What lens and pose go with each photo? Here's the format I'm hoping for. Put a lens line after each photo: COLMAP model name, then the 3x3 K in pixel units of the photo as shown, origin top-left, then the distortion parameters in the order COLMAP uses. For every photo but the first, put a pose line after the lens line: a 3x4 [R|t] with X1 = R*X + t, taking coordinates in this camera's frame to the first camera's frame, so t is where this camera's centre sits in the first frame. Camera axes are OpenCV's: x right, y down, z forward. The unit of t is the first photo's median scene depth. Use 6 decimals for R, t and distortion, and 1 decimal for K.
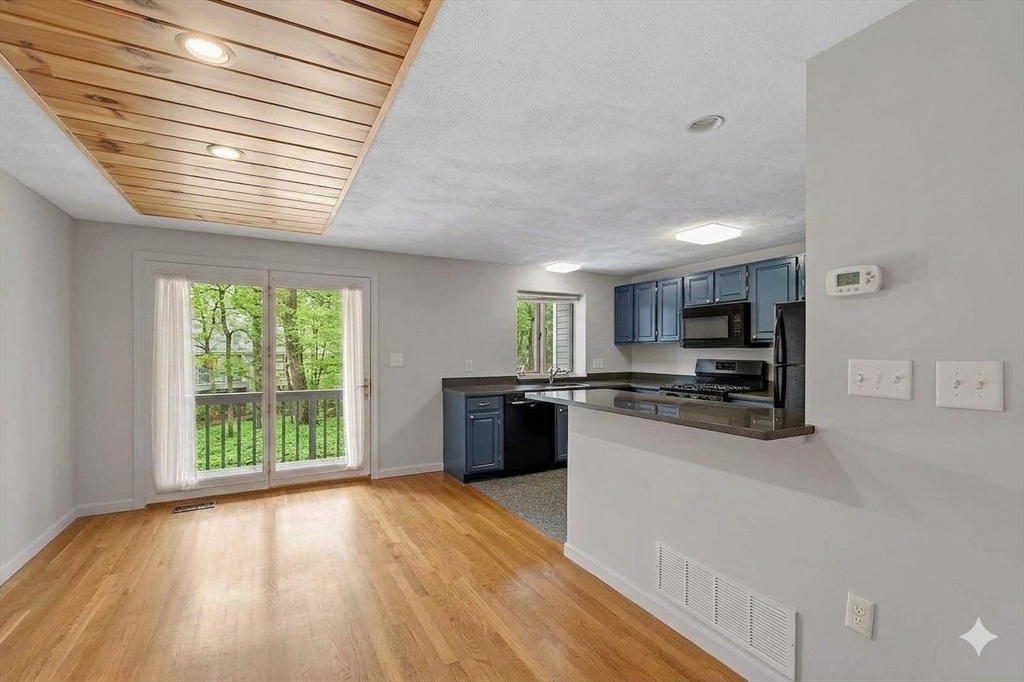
lens RADIAL K [[447.2, 0, 512.4], [0, 447.2, 348.8], [0, 0, 1]] dist [0.001356, -0.000160]
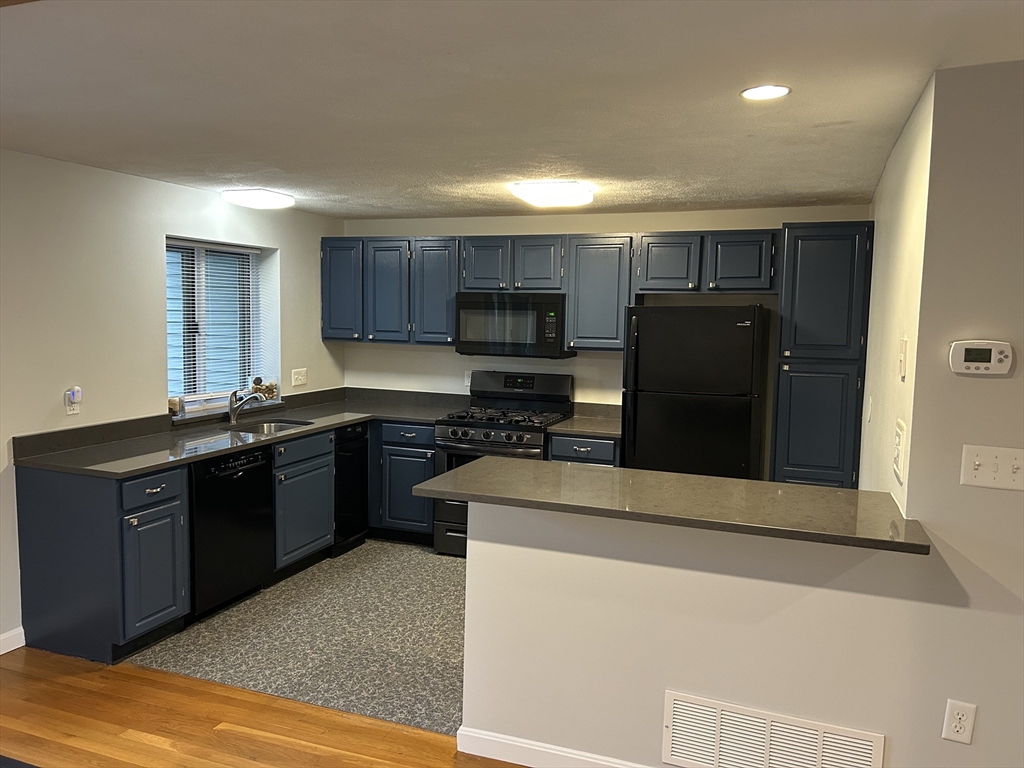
lens RADIAL K [[759.9, 0, 513.0], [0, 759.9, 385.7], [0, 0, 1]] dist [0.026110, -0.003389]
pose [[0.751439, -0.045667, 0.658220, -0.307510], [-0.025597, 0.994833, 0.098243, -0.074573], [-0.659306, -0.090672, 0.746388, 0.162671]]
